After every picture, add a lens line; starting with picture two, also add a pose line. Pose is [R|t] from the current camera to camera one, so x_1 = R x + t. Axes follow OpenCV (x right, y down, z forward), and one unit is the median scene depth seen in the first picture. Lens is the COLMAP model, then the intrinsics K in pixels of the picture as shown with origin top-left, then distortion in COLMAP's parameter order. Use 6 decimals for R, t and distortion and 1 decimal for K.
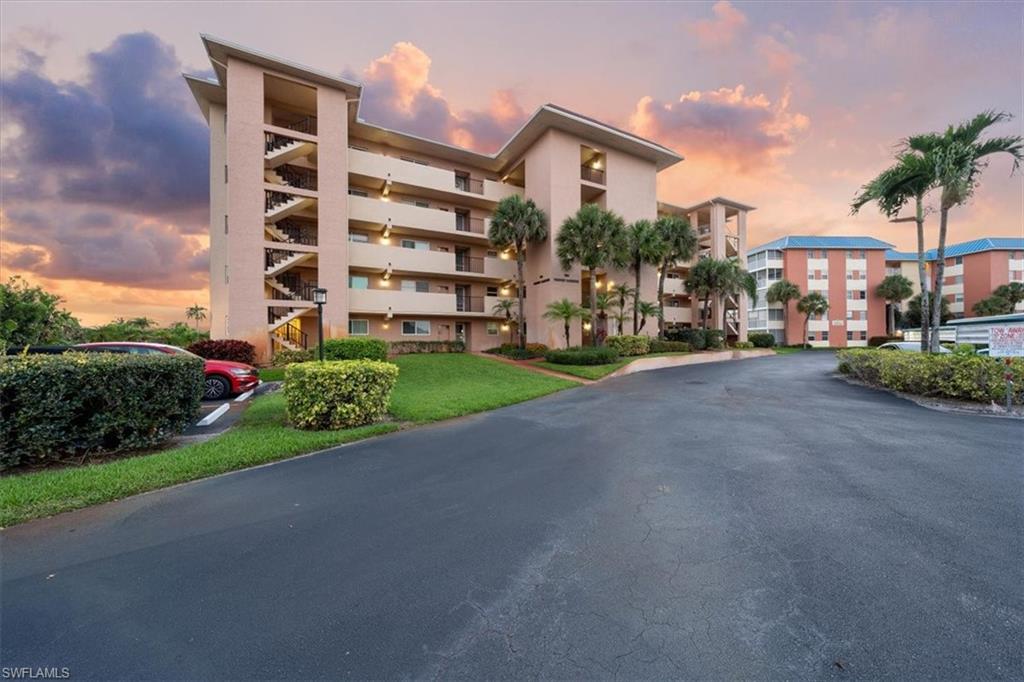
lens RADIAL K [[349.0, 0, 522.0], [0, 349.0, 340.7], [0, 0, 1]] dist [-0.003048, 0.000415]
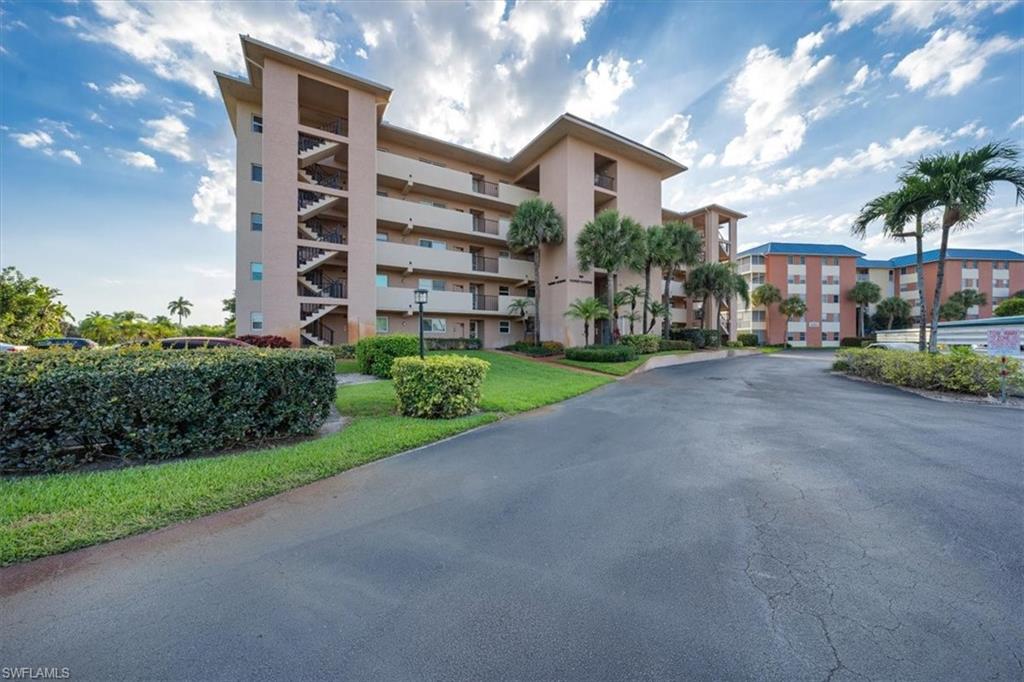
lens RADIAL K [[349.0, 0, 502.7], [0, 349.0, 339.5], [0, 0, 1]] dist [-0.003048, 0.000415]
pose [[0.998838, 0.007889, 0.047543, -0.176611], [-0.008019, 0.999965, 0.002563, 0.001090], [-0.047522, -0.002942, 0.998866, -0.045610]]
